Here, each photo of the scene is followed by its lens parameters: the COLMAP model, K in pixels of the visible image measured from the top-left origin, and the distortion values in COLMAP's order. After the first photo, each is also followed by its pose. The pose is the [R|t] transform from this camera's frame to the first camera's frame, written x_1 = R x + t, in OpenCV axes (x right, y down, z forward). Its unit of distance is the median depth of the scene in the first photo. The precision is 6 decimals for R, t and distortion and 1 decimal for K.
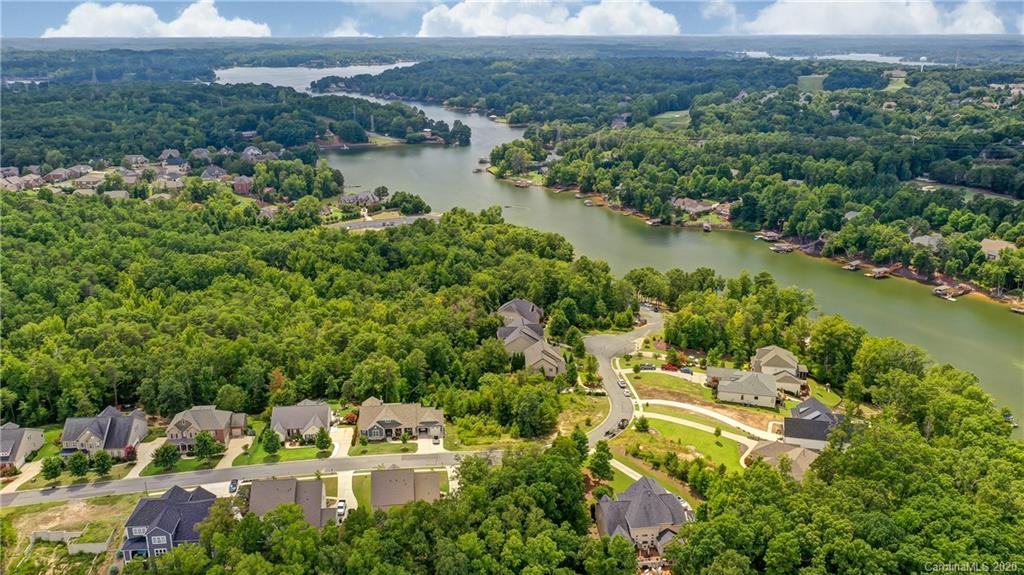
lens RADIAL K [[804.9, 0, 511.7], [0, 804.9, 286.8], [0, 0, 1]] dist [0.001188, -0.000821]
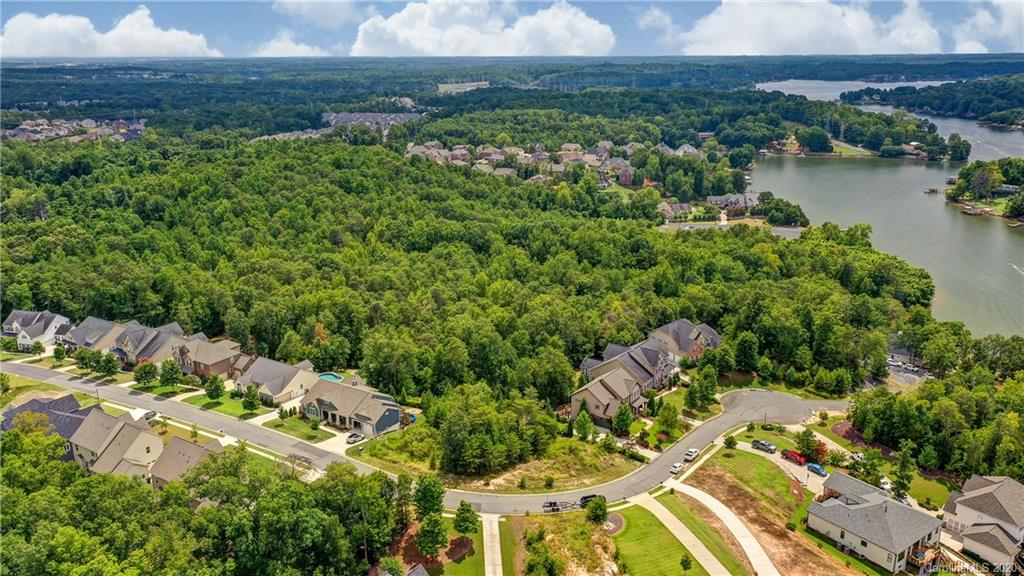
lens RADIAL K [[804.9, 0, 510.2], [0, 804.9, 288.6], [0, 0, 1]] dist [0.001188, -0.000821]
pose [[0.774541, 0.171528, -0.608822, 0.389421], [-0.183897, 0.982017, 0.042718, -0.017846], [0.605201, 0.078874, 0.792156, 0.342870]]
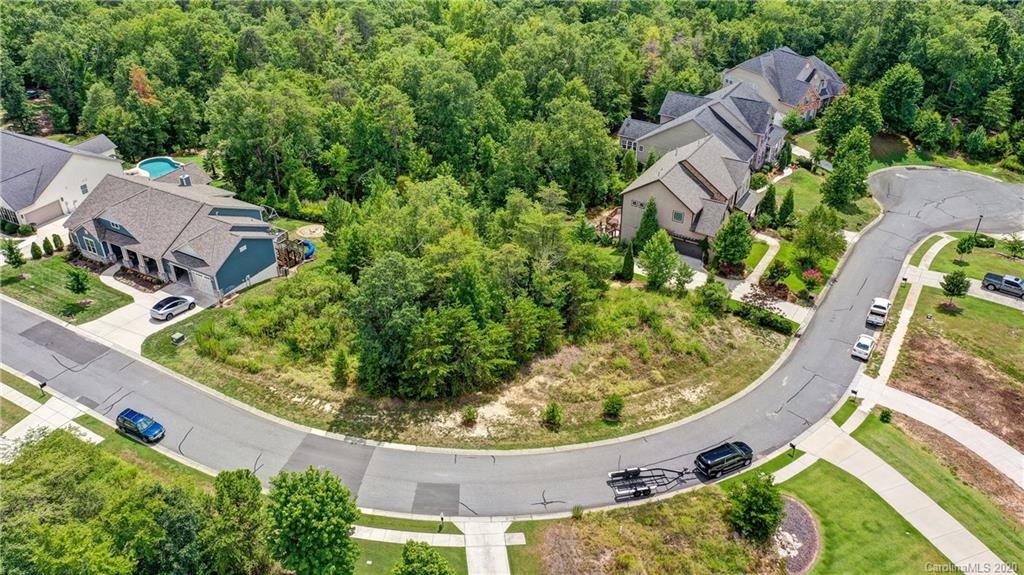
lens RADIAL K [[804.9, 0, 511.2], [0, 804.9, 283.7], [0, 0, 1]] dist [0.001188, -0.000821]
pose [[0.810868, 0.306920, -0.498290, 0.168037], [-0.167408, 0.937512, 0.305034, 0.031167], [0.560774, -0.163925, 0.811580, 0.617103]]
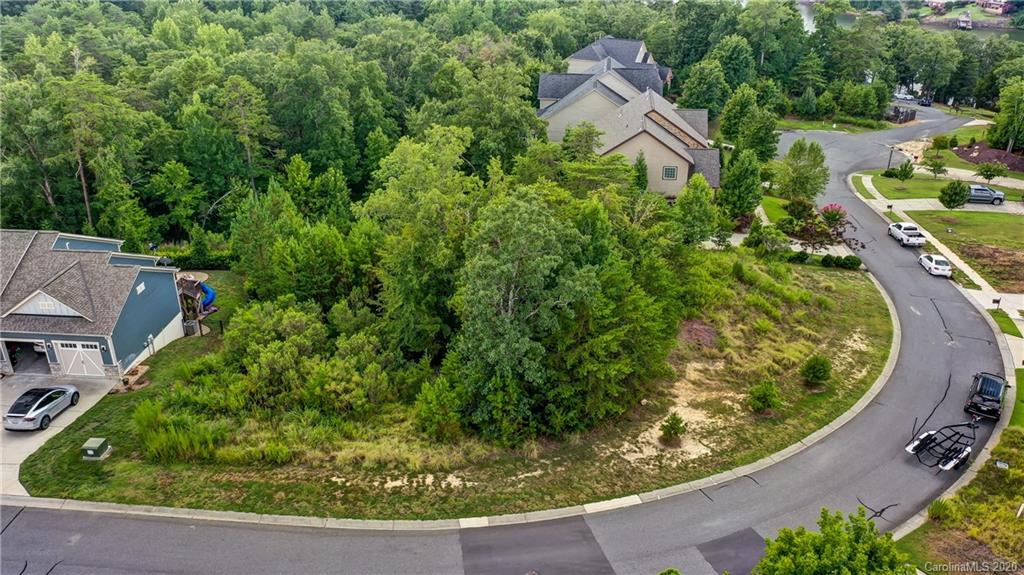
lens RADIAL K [[804.9, 0, 510.2], [0, 804.9, 290.2], [0, 0, 1]] dist [0.001188, -0.000821]
pose [[0.983818, 0.077844, -0.161379, 0.039692], [-0.052748, 0.986609, 0.154335, 0.097008], [0.171232, -0.143325, 0.974750, 0.649546]]
